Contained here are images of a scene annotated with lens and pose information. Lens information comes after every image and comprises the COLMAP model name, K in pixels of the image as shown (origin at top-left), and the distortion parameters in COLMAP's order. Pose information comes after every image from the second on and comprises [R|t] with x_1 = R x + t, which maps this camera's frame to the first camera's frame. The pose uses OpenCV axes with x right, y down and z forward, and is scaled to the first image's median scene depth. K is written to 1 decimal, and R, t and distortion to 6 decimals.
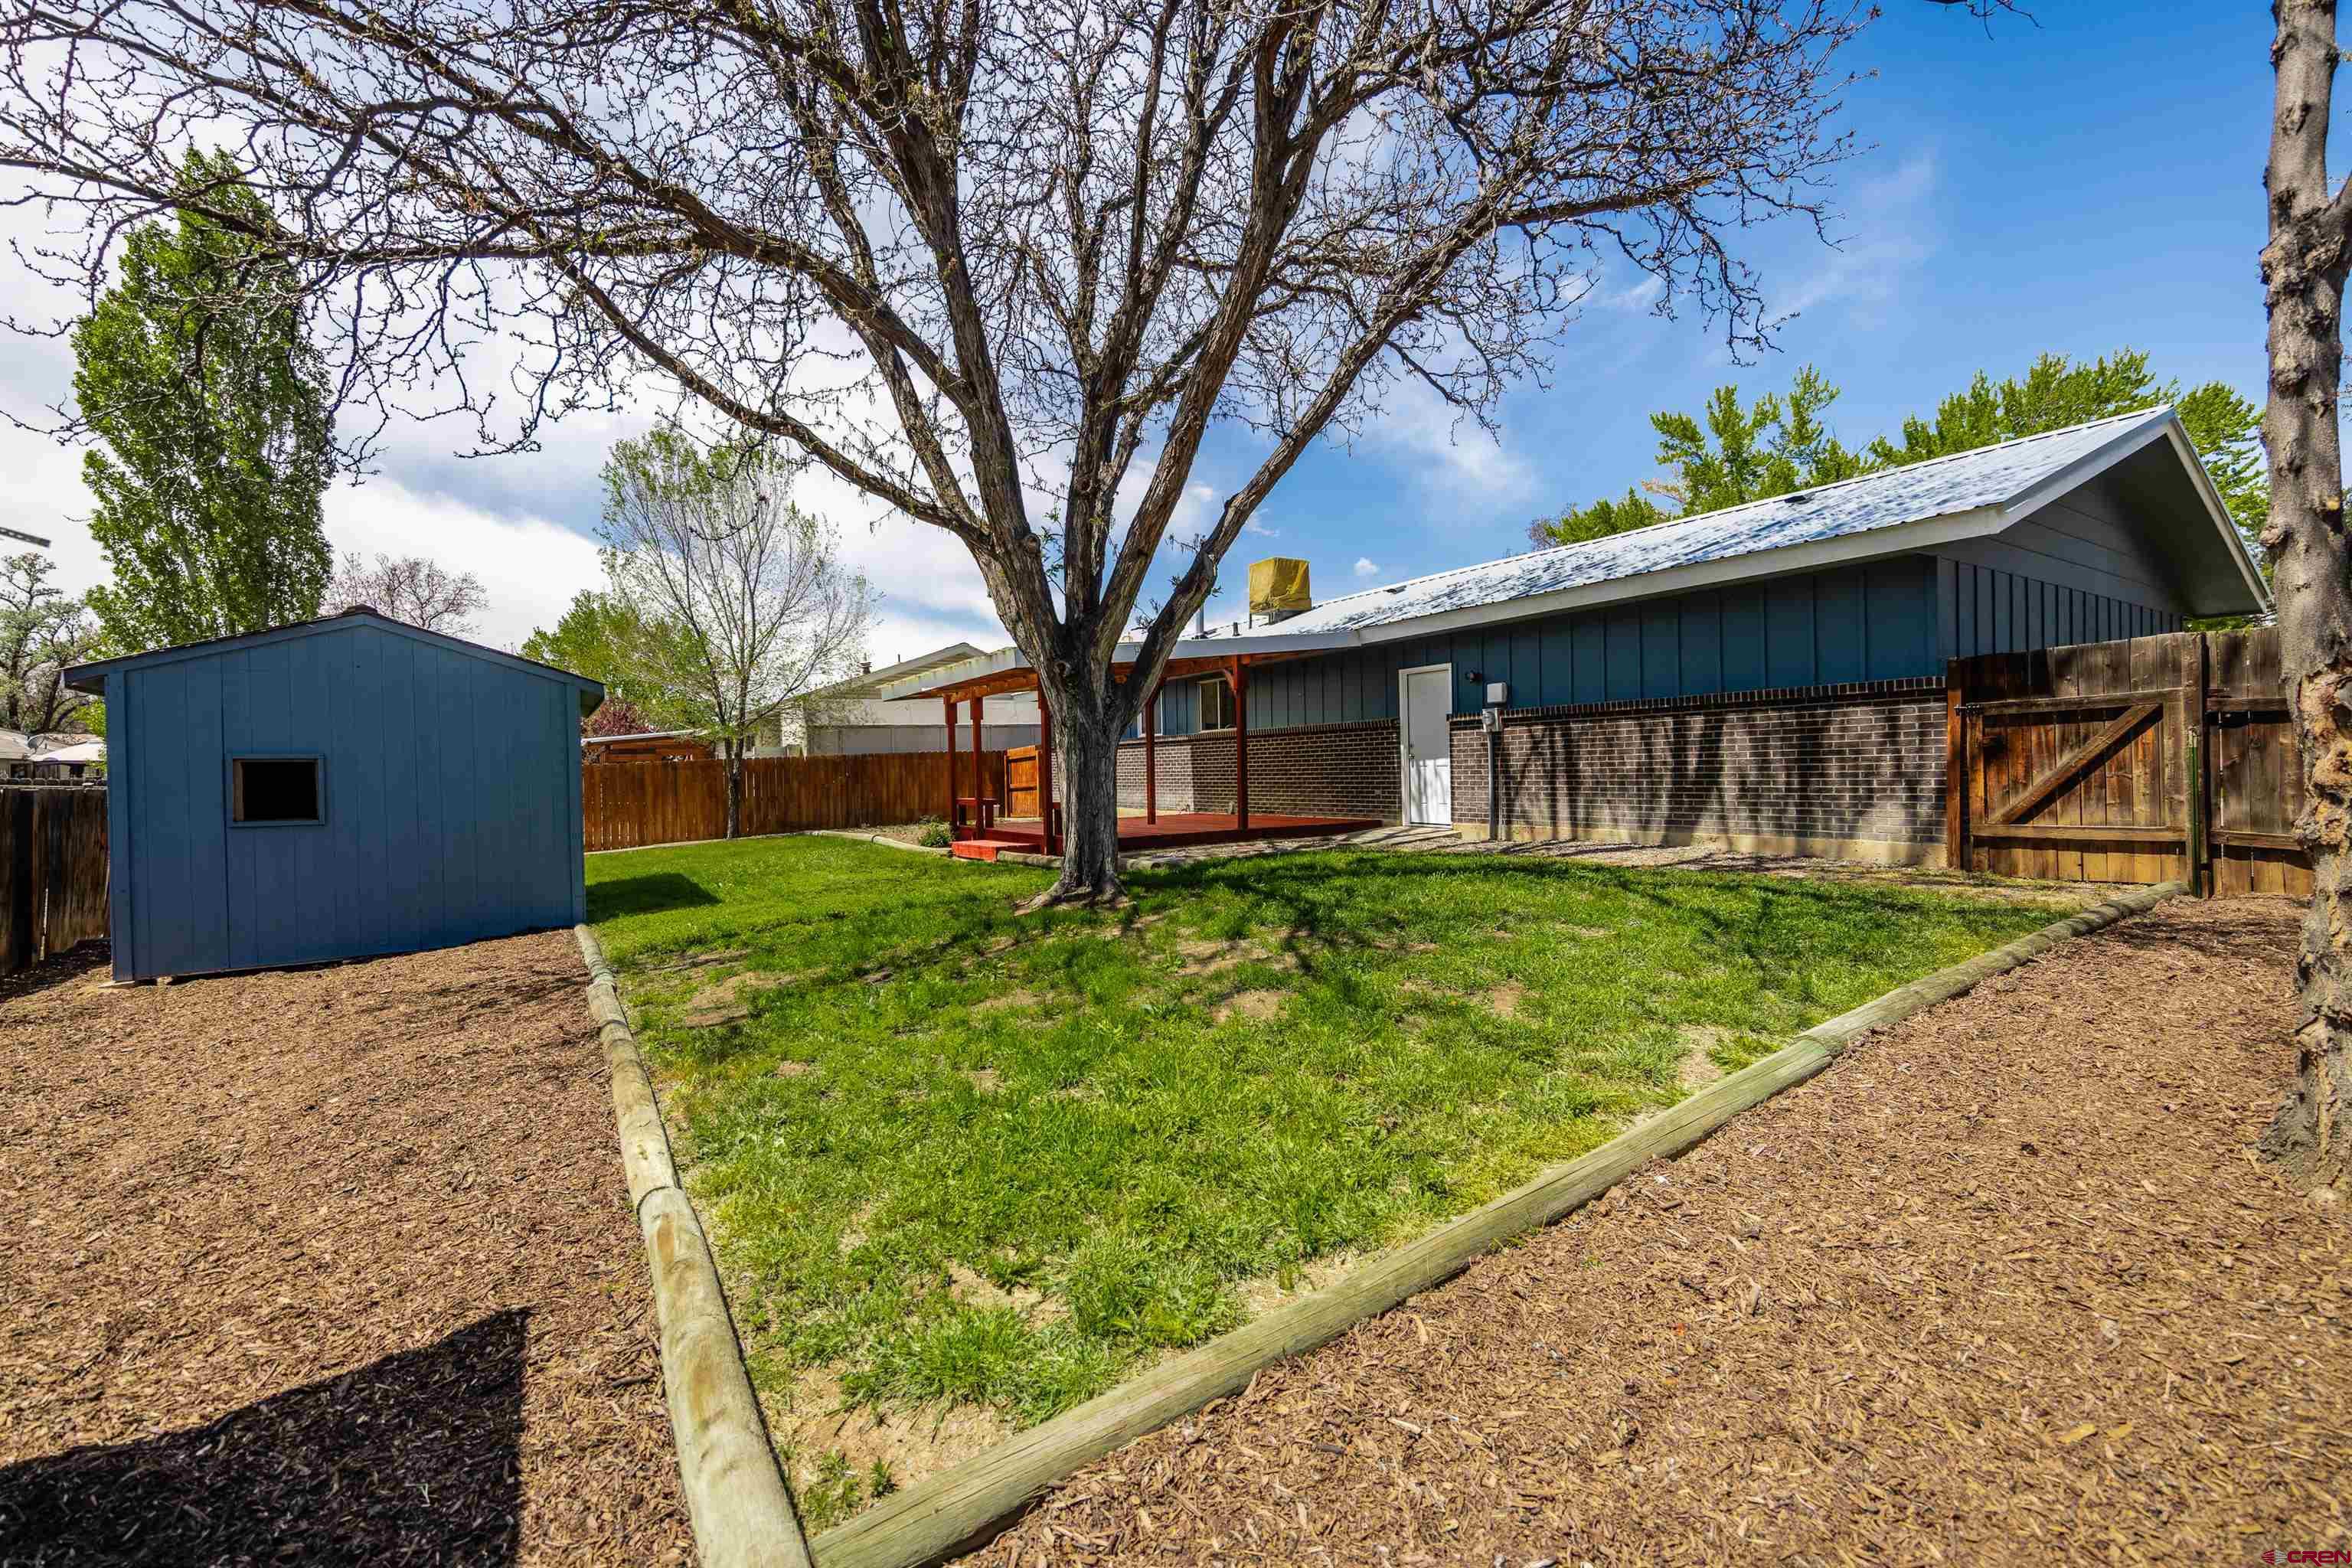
lens RADIAL K [[964.6, 0, 1151.3], [0, 964.6, 775.8], [0, 0, 1]] dist [0.000143, -0.000052]
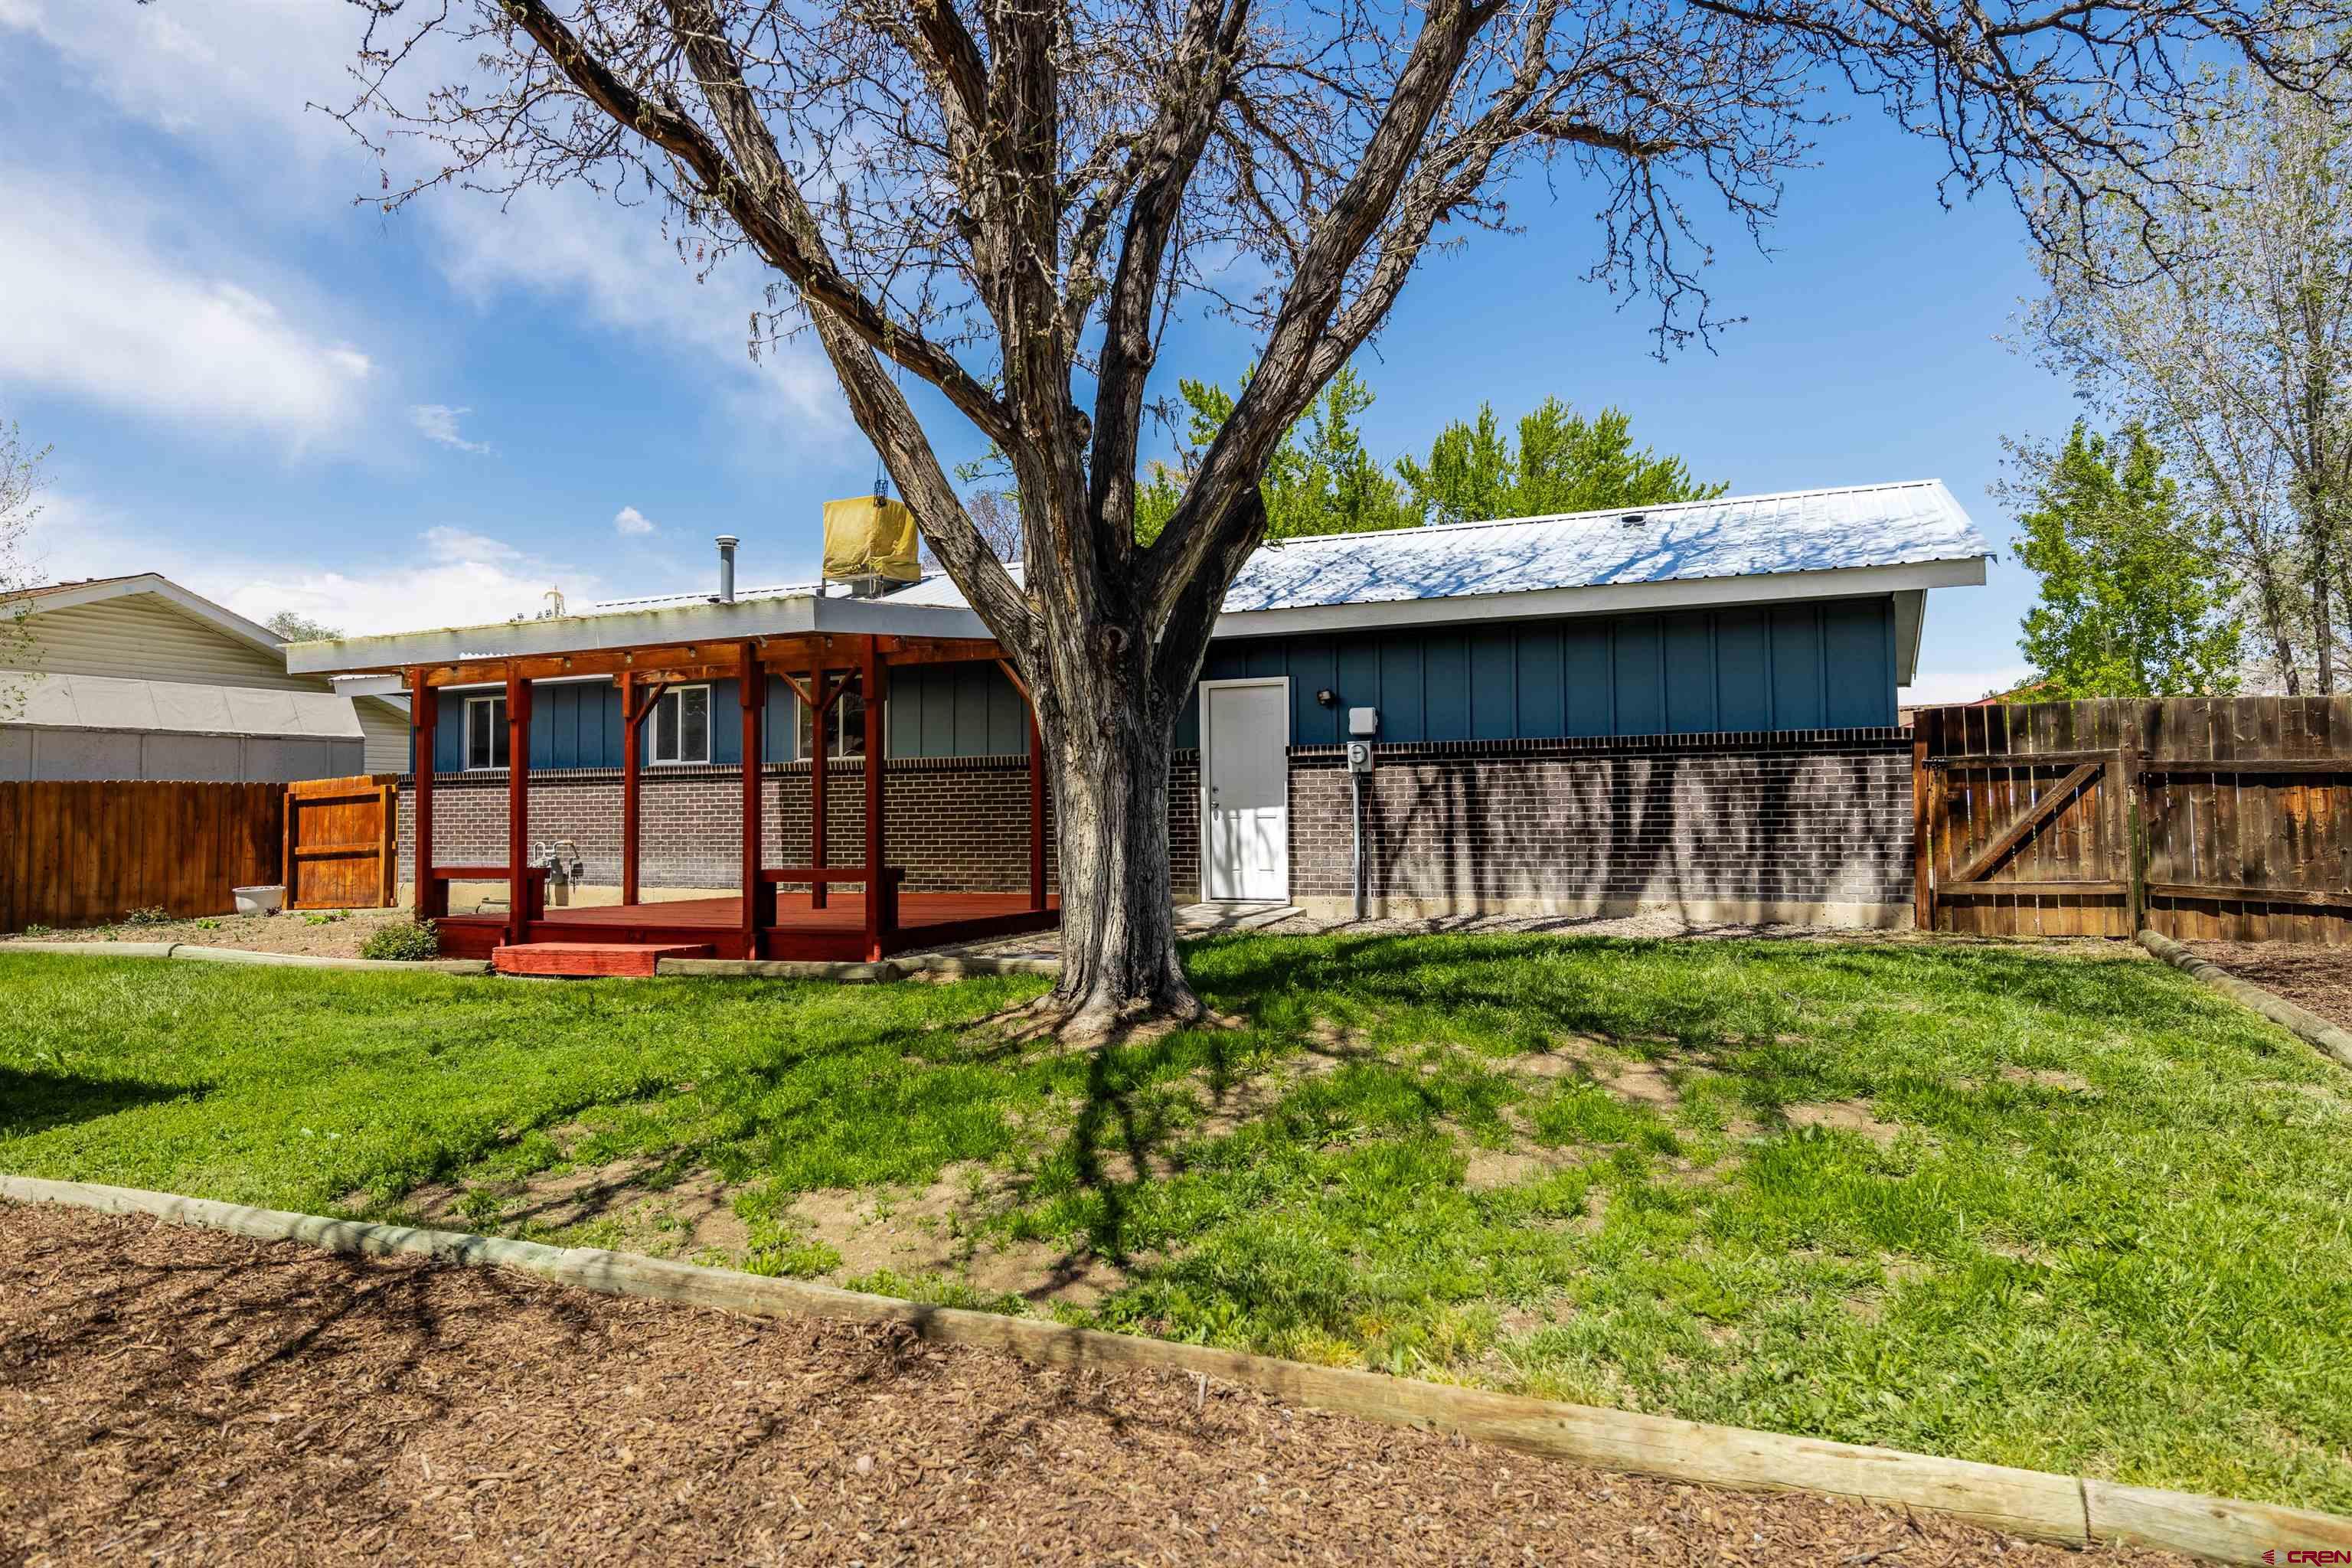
lens RADIAL K [[1429.8, 0, 1176.0], [0, 1429.8, 784.0], [0, 0, 1]] dist [-0.019150, 0.000980]
pose [[0.828411, 0.030295, 0.559300, -0.465686], [-0.006270, 0.998975, -0.044823, 0.016600], [-0.560085, 0.033626, 0.827752, 0.203854]]
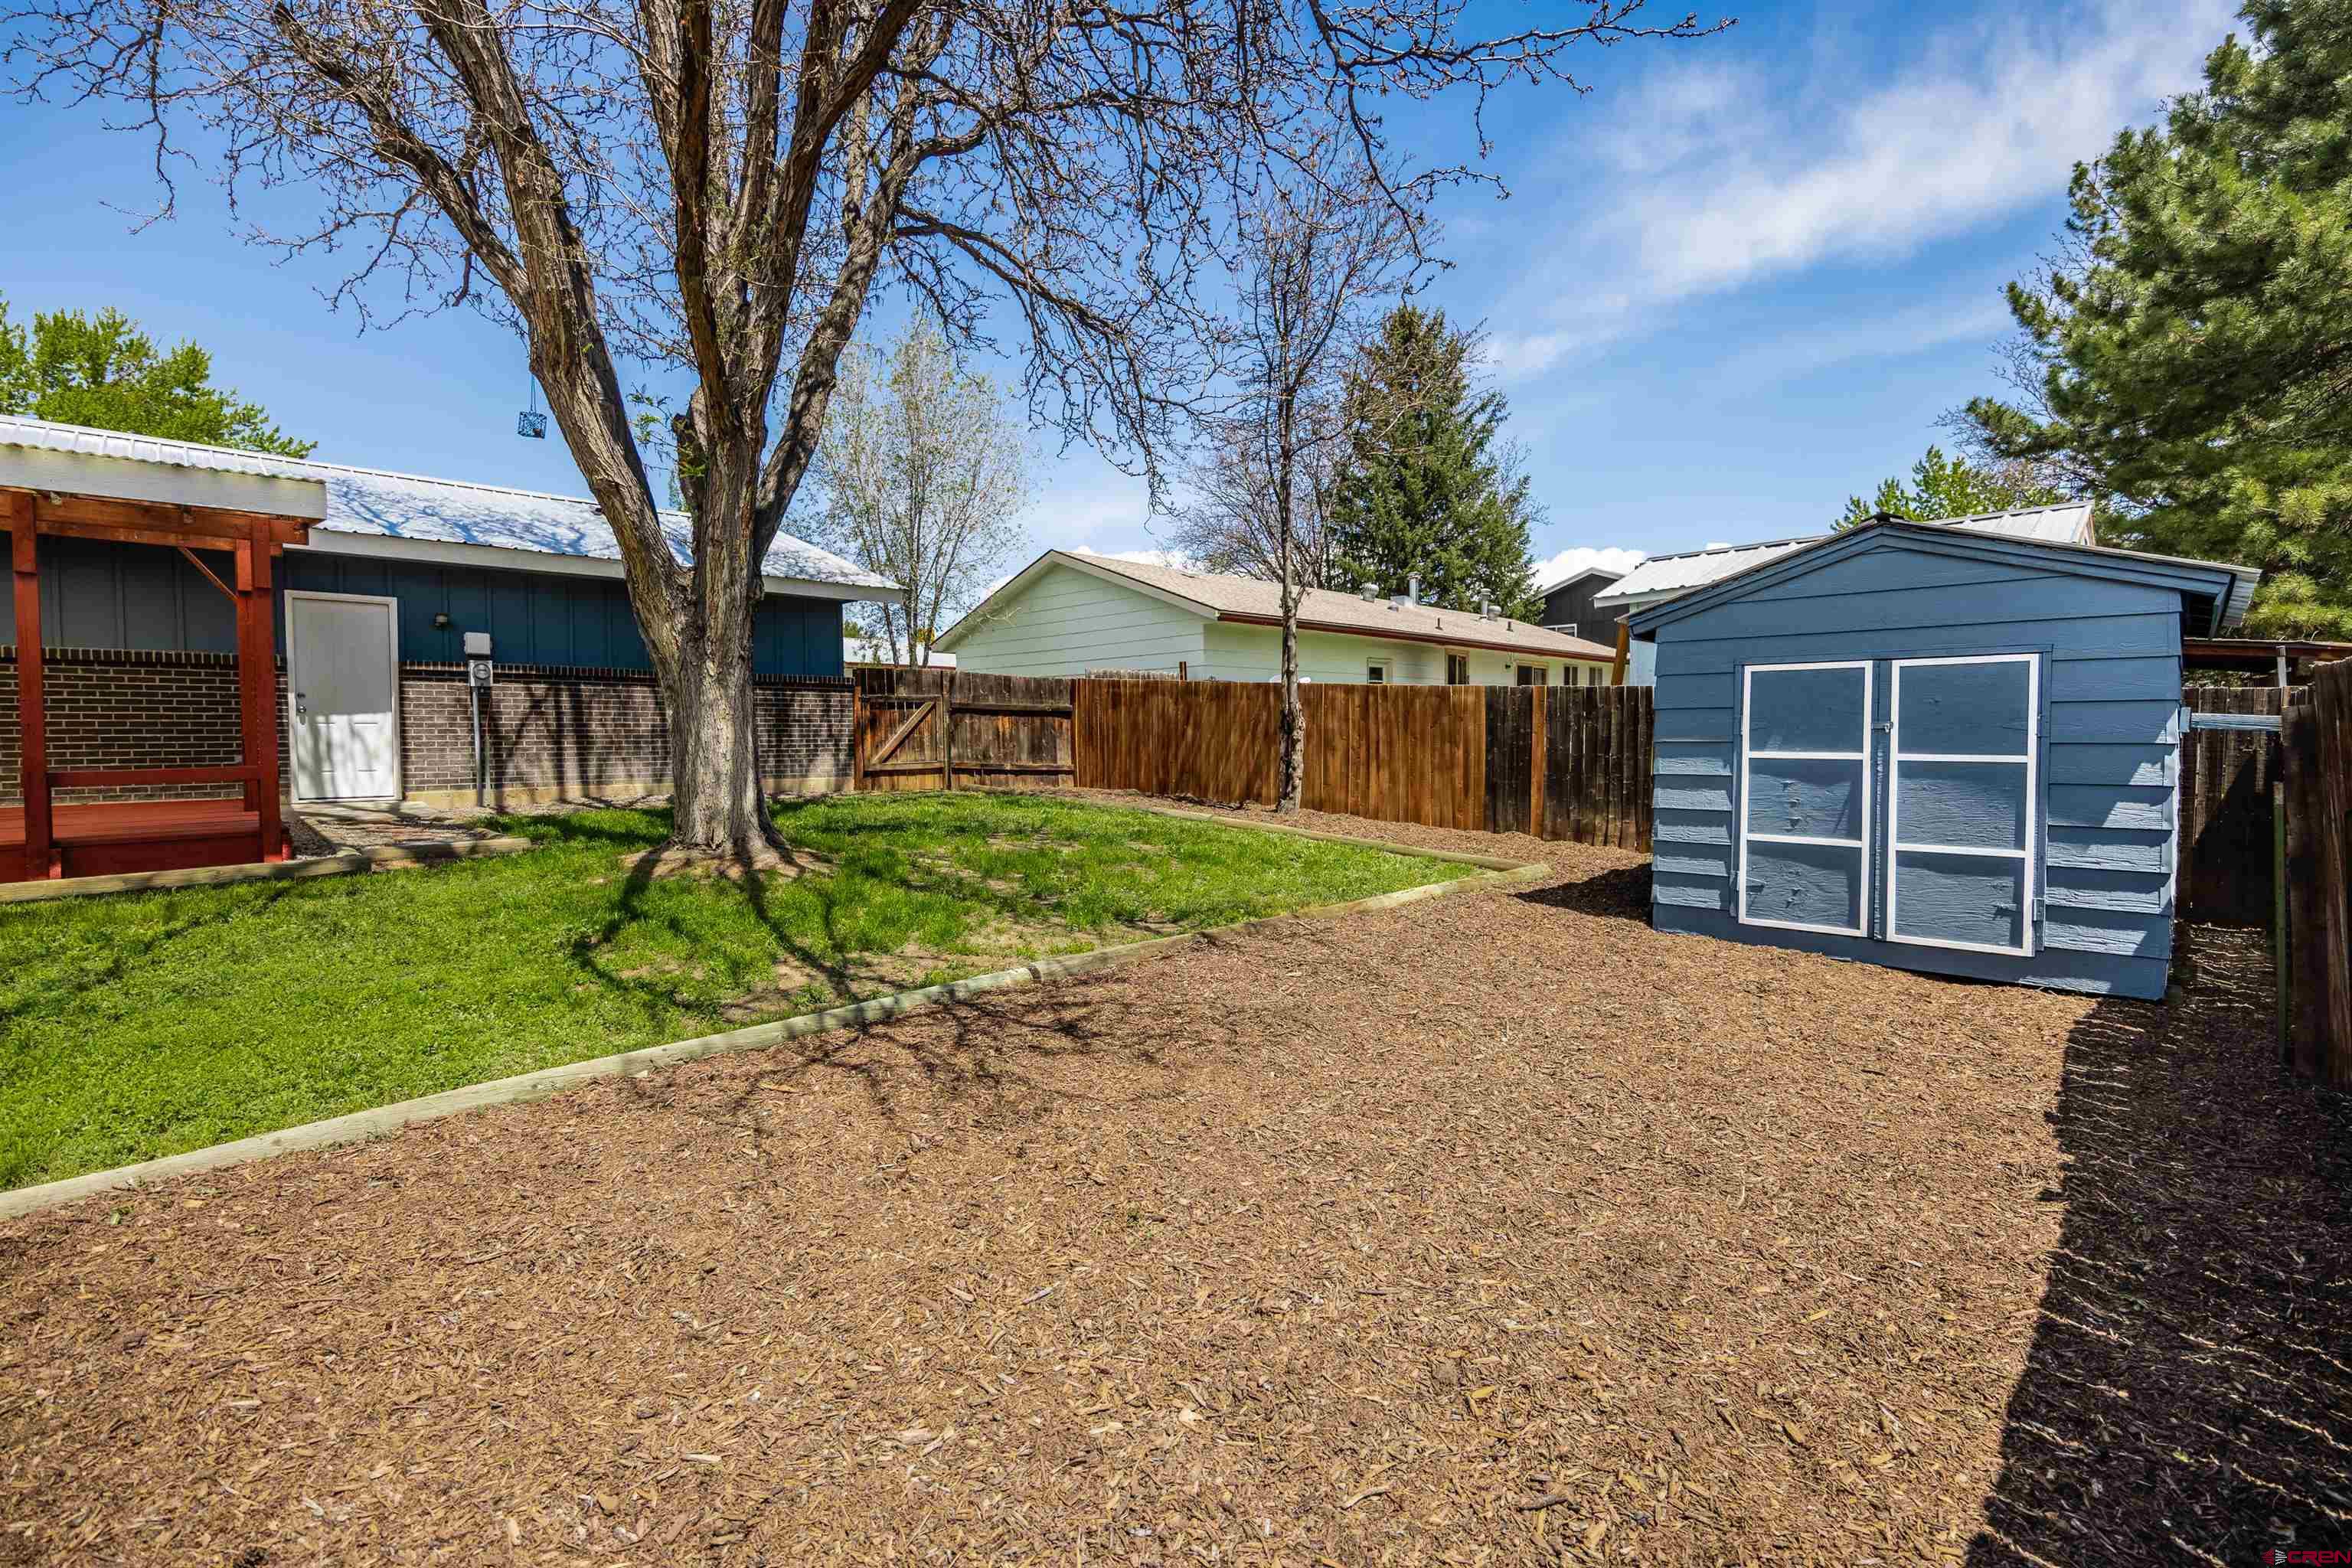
lens RADIAL K [[1051.6, 0, 1151.1], [0, 1051.6, 778.5], [0, 0, 1]] dist [-0.000233, -0.000048]
pose [[-0.213637, -0.018711, 0.976734, -0.902989], [0.014323, 0.999649, 0.022283, 0.033112], [-0.976808, 0.018750, -0.213294, 0.730006]]
